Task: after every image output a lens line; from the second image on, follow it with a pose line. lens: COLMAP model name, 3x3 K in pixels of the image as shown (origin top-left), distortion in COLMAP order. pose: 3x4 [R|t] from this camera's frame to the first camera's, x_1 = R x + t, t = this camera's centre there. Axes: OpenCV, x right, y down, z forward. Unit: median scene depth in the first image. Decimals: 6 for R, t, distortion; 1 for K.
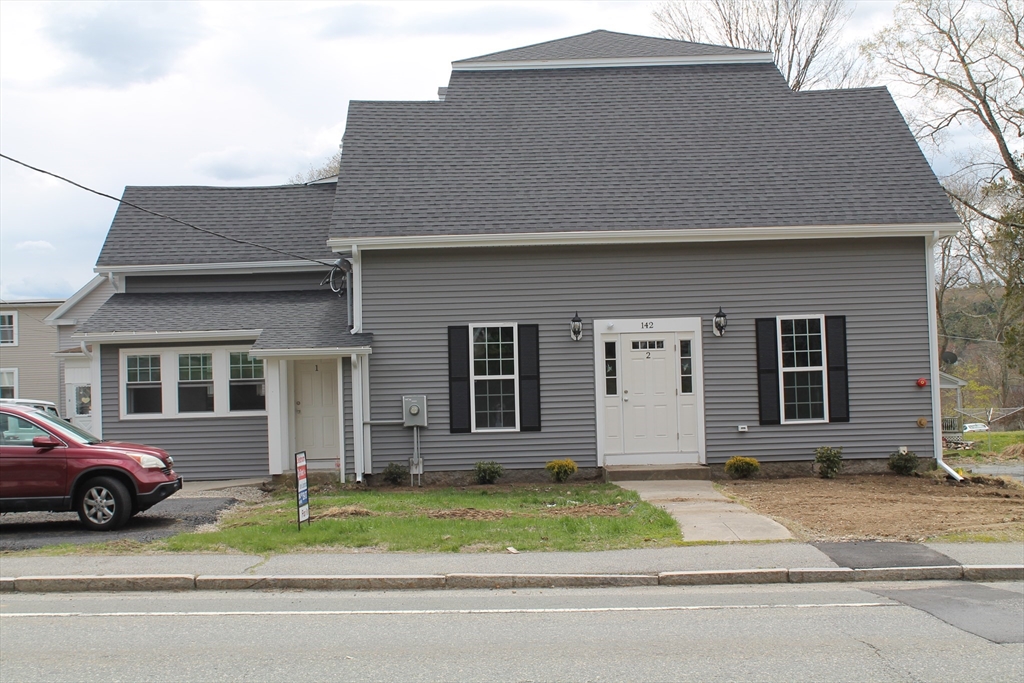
lens RADIAL K [[1372.9, 0, 513.8], [0, 1372.9, 346.2], [0, 0, 1]] dist [-0.037760, 0.000000]
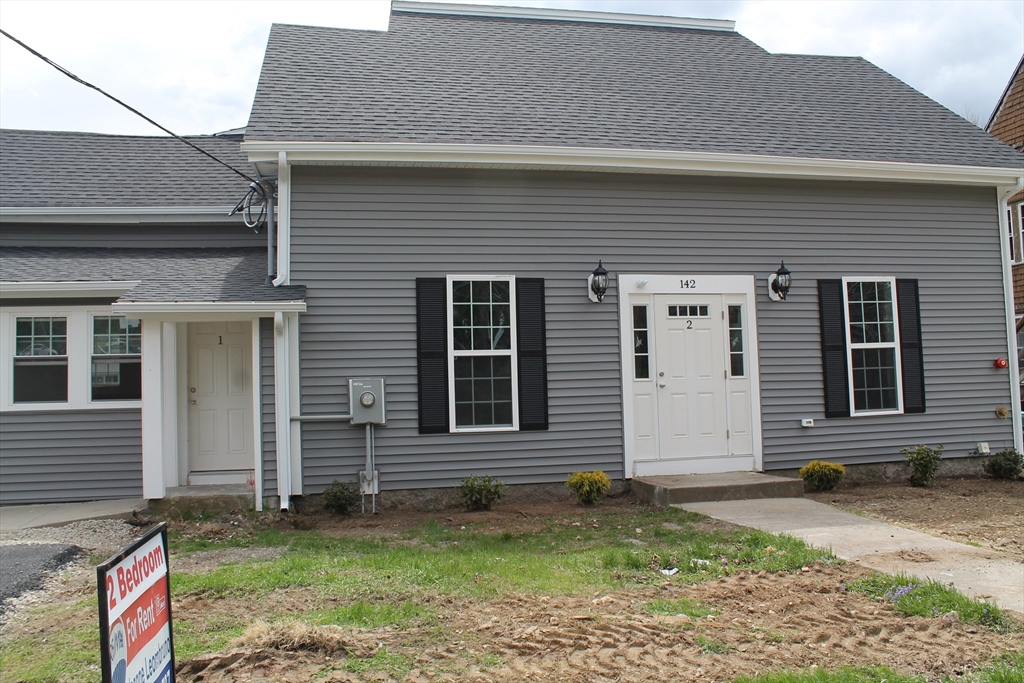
lens RADIAL K [[860.8, 0, 508.9], [0, 860.8, 339.4], [0, 0, 1]] dist [-0.126402, 0.034407]
pose [[0.983921, 0.011020, 0.178264, -0.078845], [-0.004601, 0.999327, -0.036382, 0.031615], [-0.178545, 0.034977, 0.983310, 0.568217]]
